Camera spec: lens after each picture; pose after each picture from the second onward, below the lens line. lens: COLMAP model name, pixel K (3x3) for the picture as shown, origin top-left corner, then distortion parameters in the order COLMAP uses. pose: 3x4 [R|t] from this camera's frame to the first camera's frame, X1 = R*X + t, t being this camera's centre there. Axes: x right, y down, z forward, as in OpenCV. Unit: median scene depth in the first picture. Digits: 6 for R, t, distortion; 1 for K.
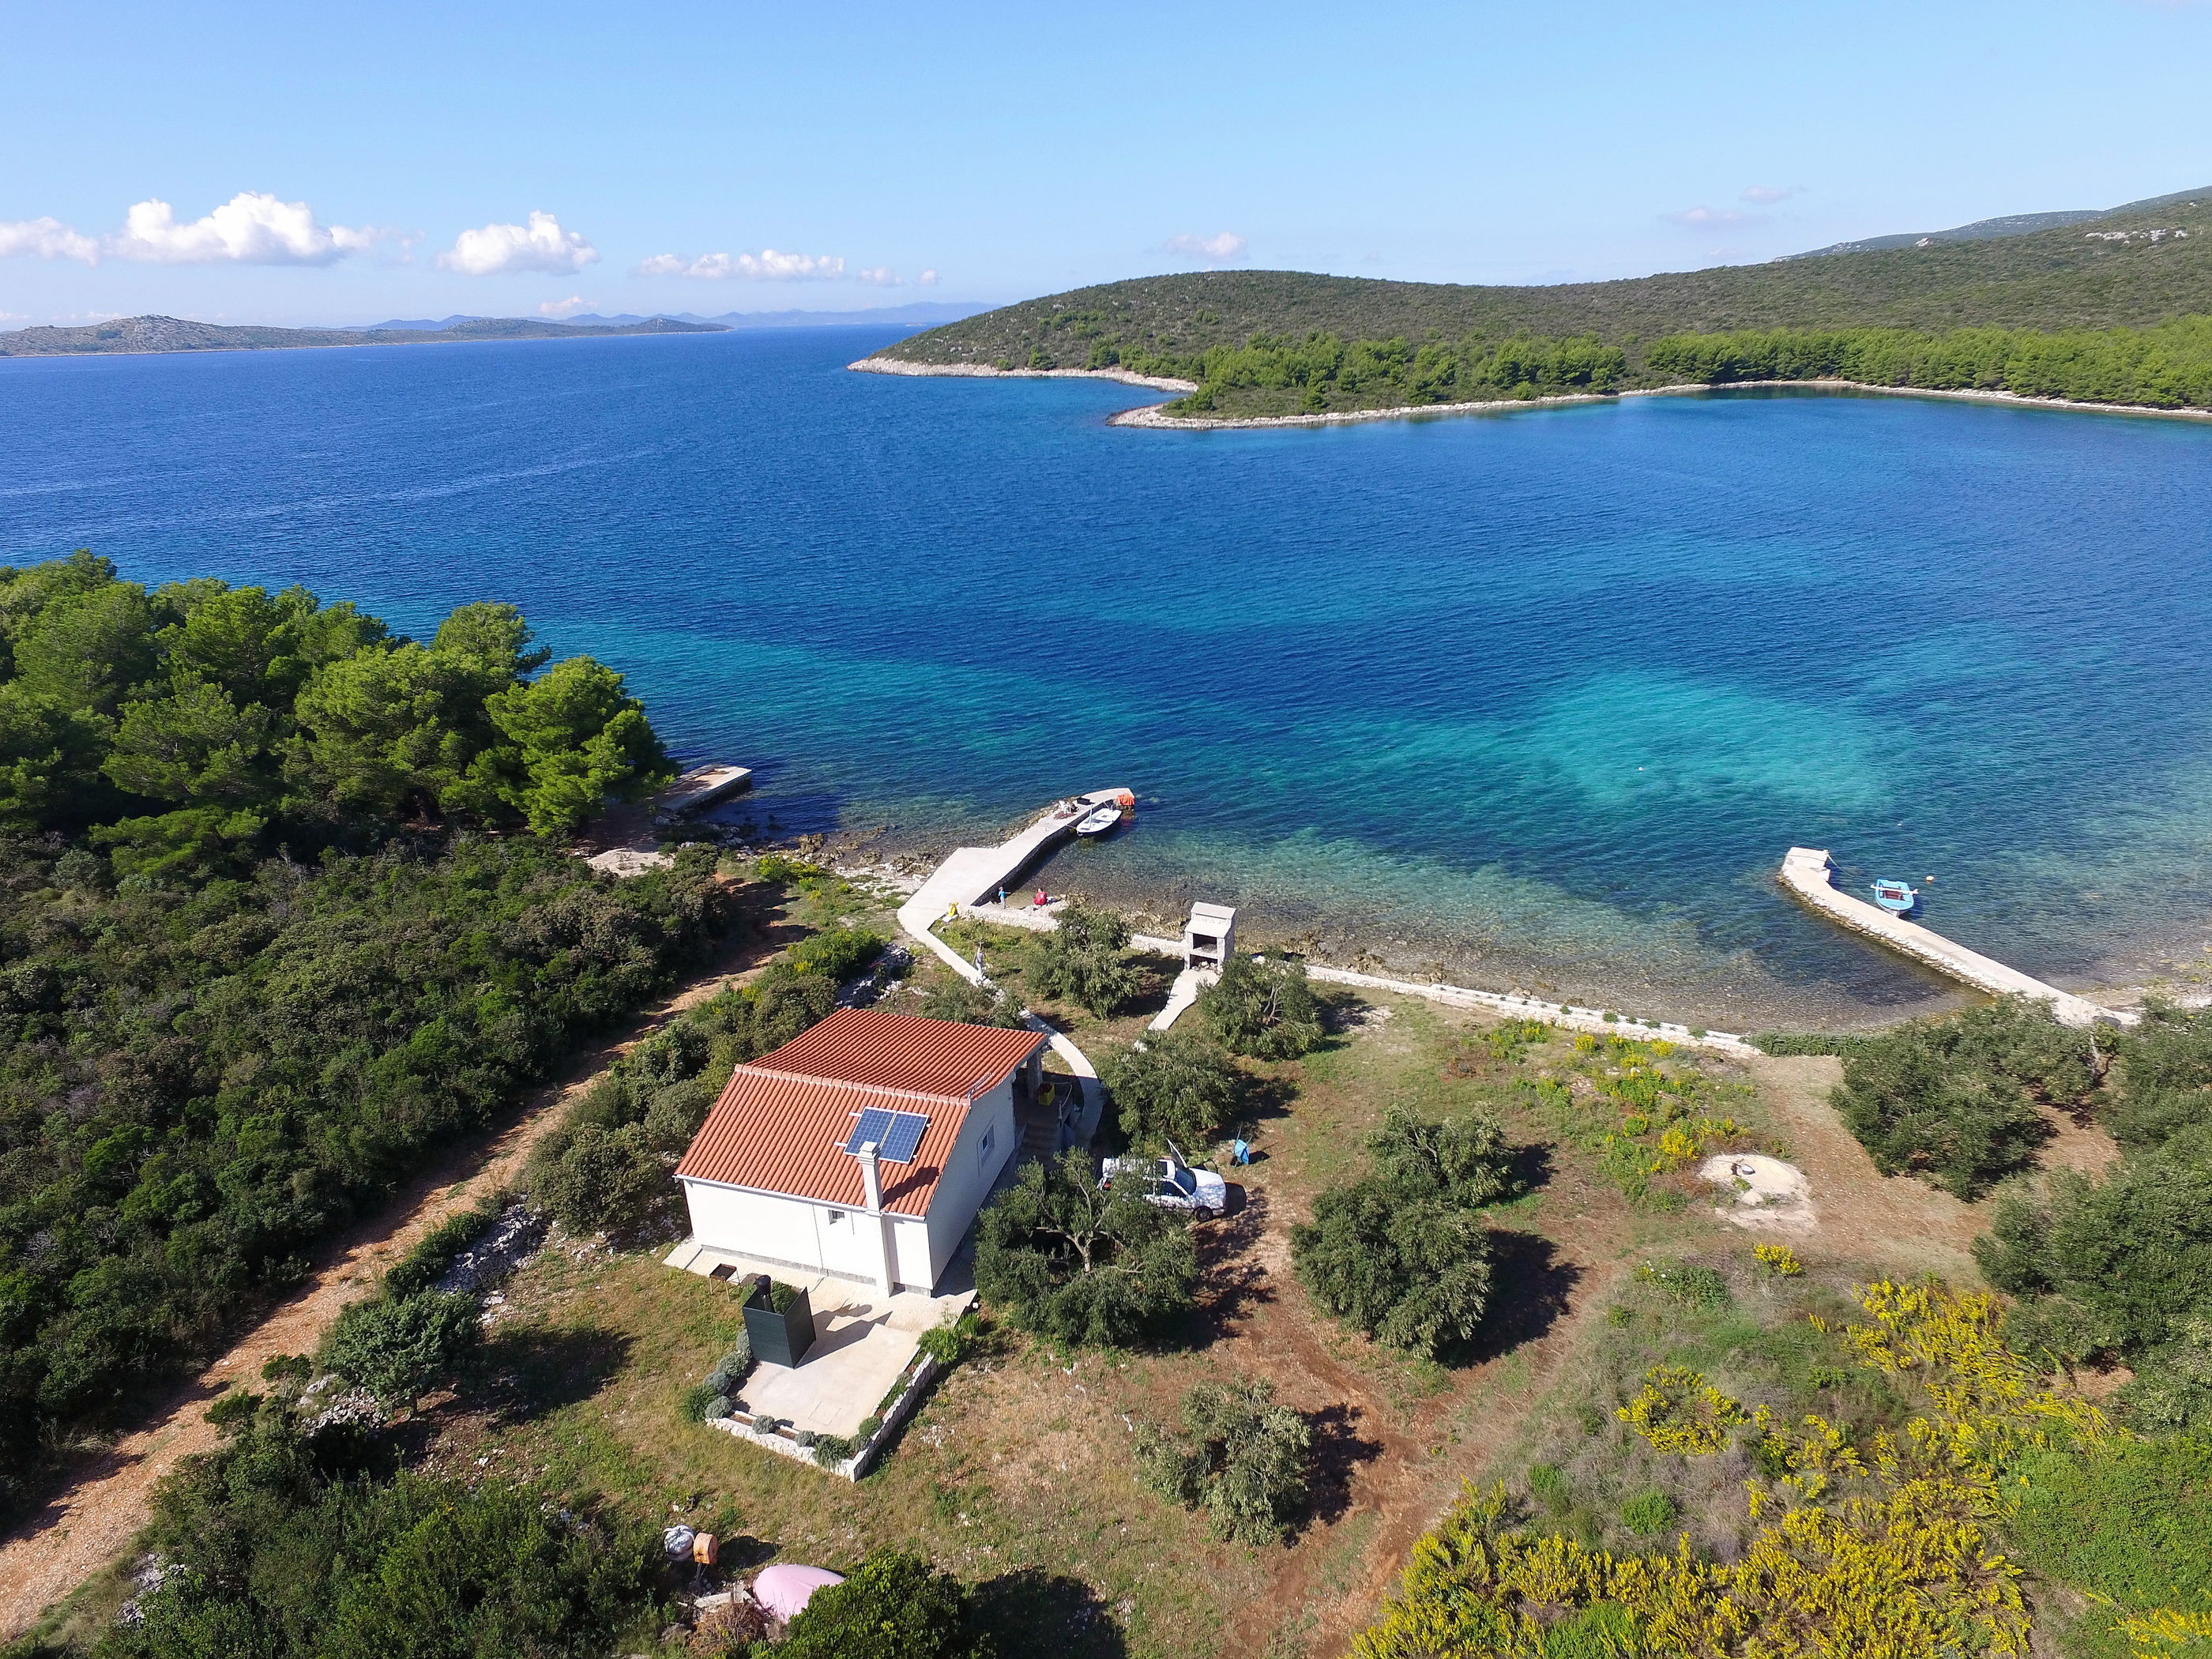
lens RADIAL K [[1279.1, 0, 1095.6], [0, 1279.1, 830.5], [0, 0, 1]] dist [-0.010056, 0.012264]
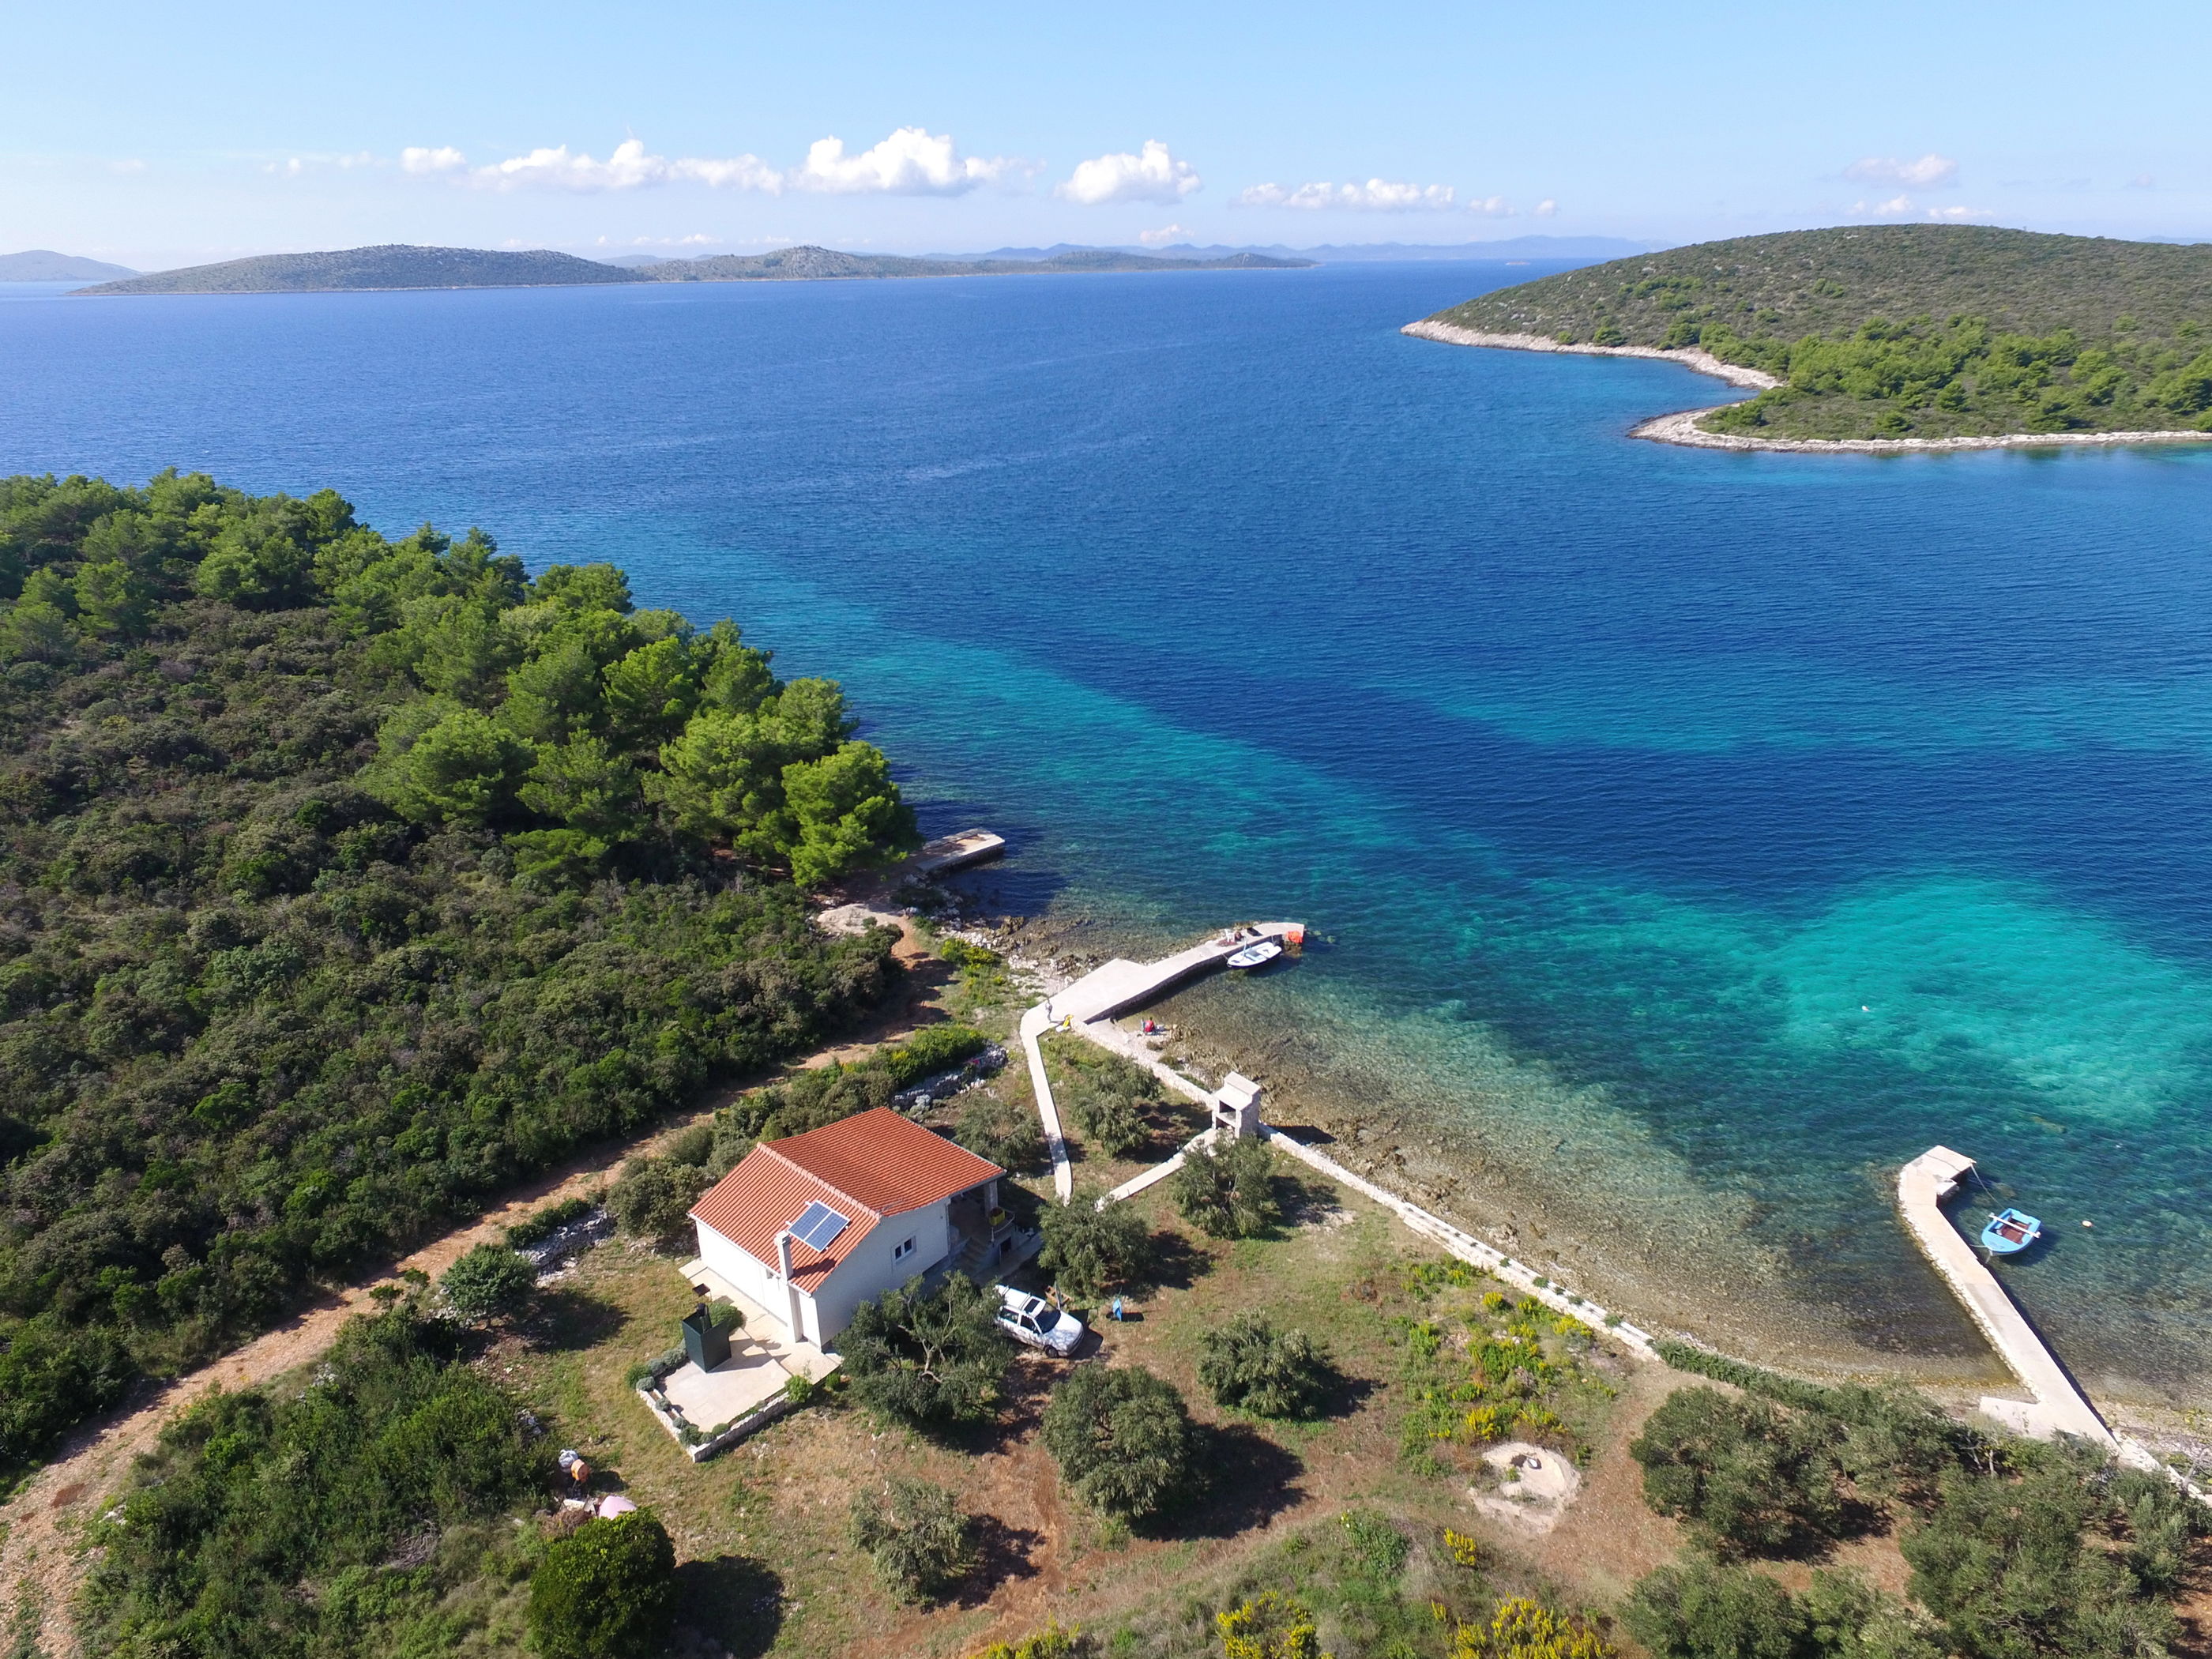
lens RADIAL K [[1375.2, 0, 1097.9], [0, 1375.2, 801.8], [0, 0, 1]] dist [-0.005372, 0.005640]
pose [[0.916764, 0.159989, -0.365989, 0.352779], [-0.160023, 0.986643, 0.030464, -0.184852], [0.365974, 0.030639, 0.930120, -0.166123]]
